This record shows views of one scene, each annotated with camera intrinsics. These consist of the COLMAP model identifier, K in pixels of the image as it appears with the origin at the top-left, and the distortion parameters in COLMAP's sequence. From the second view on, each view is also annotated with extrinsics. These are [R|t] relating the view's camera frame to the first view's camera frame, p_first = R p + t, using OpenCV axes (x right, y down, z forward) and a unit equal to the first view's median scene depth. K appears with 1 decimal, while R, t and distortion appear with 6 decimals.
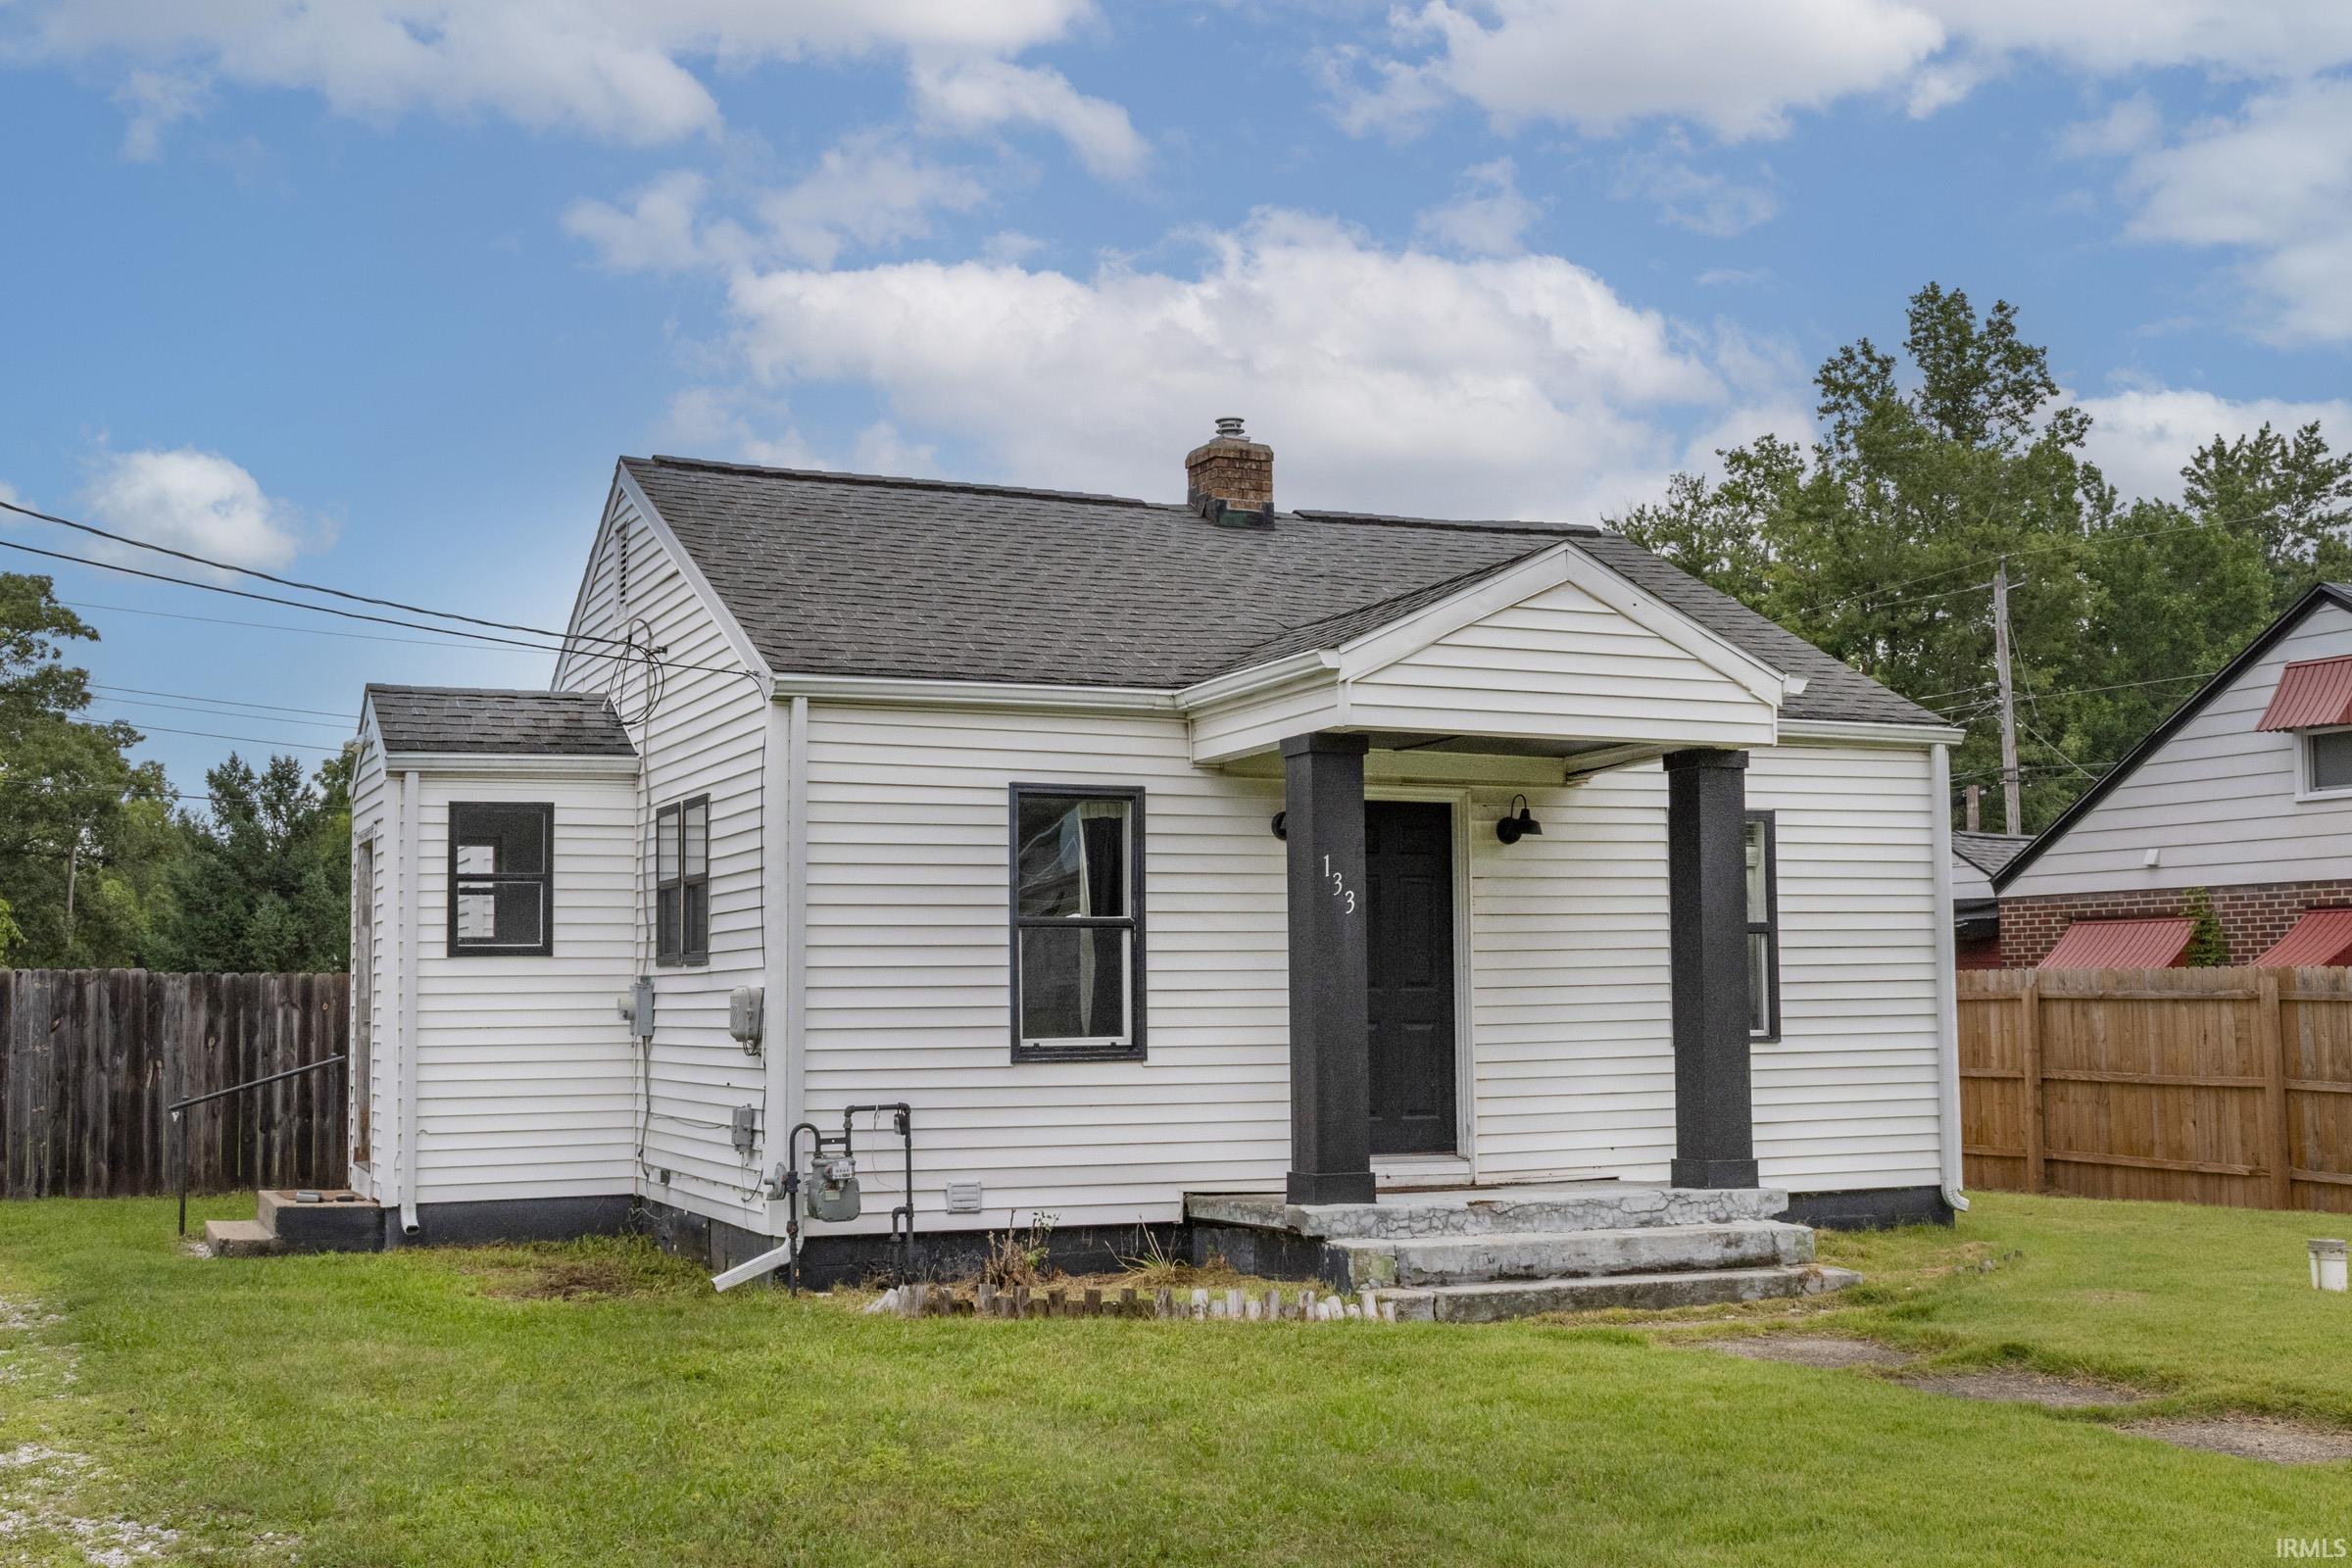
lens RADIAL K [[2546.9, 0, 1174.0], [0, 2546.9, 781.3], [0, 0, 1]] dist [-0.018840, 0.000000]
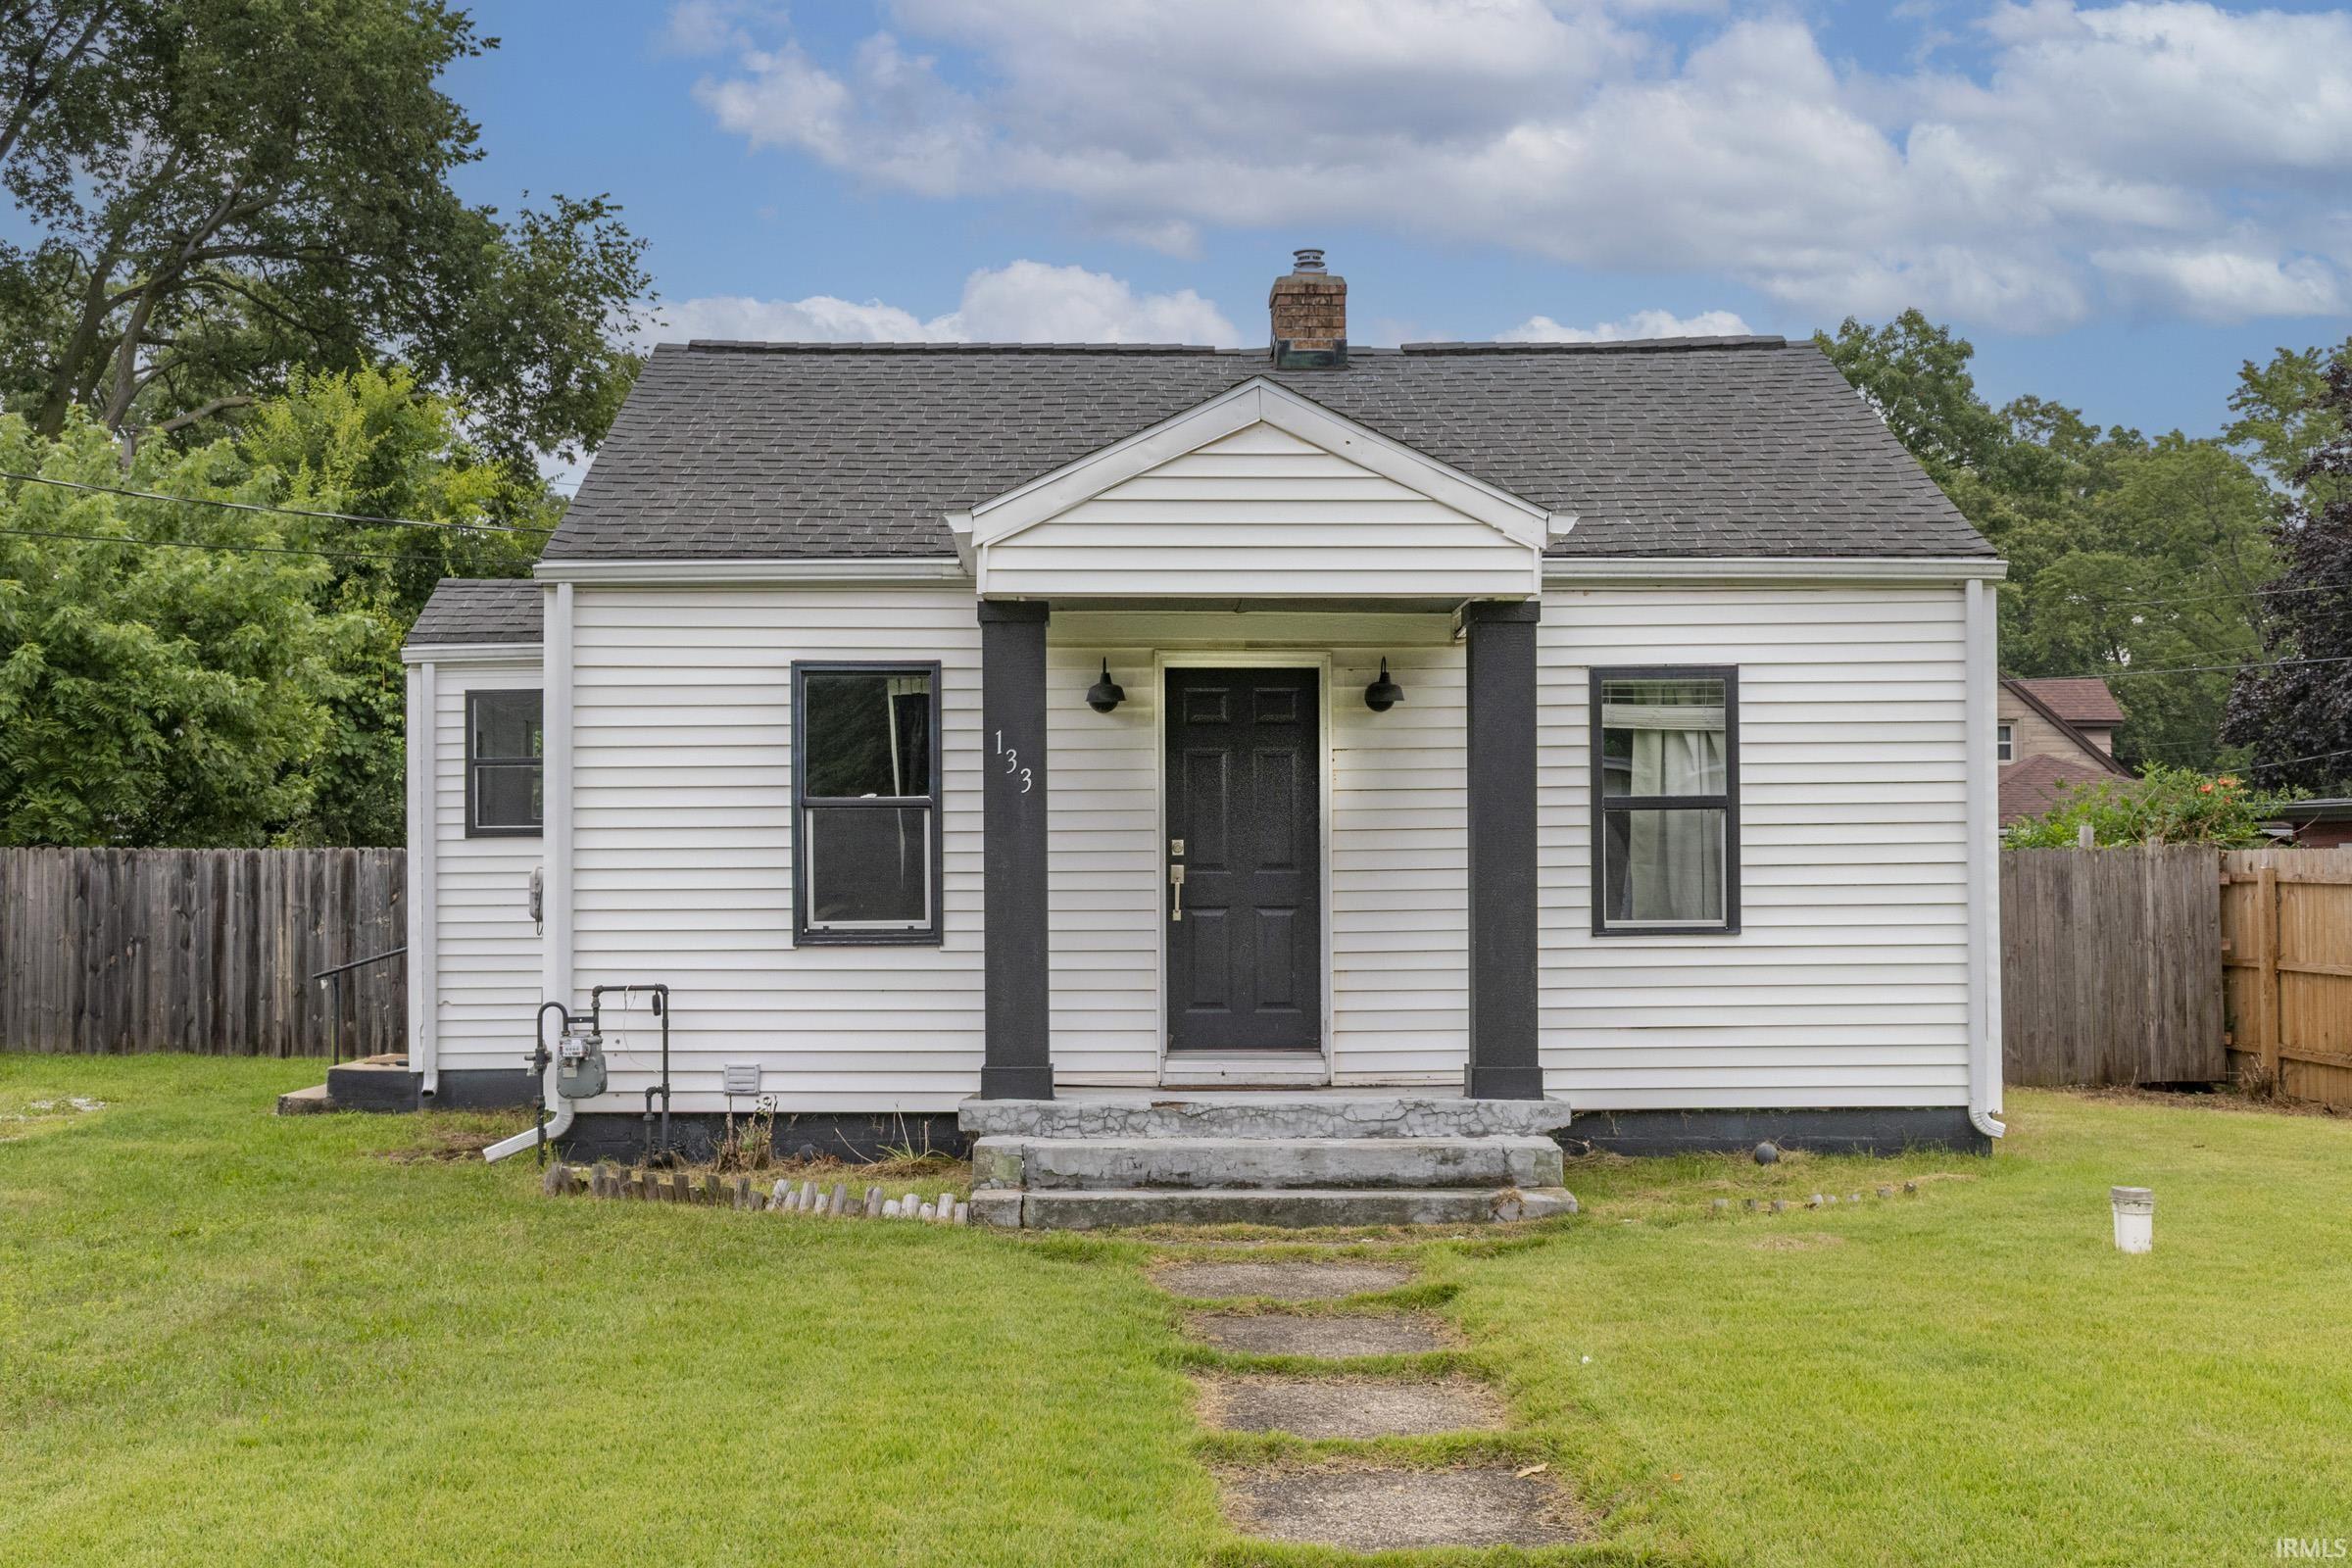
lens RADIAL K [[2703.6, 0, 1175.8], [0, 2703.6, 792.9], [0, 0, 1]] dist [-0.011960, 0.000000]
pose [[0.921174, -0.008009, -0.389068, 0.480784], [0.029985, 0.998277, 0.050444, 0.003202], [0.387993, -0.058135, 0.919827, 0.098847]]
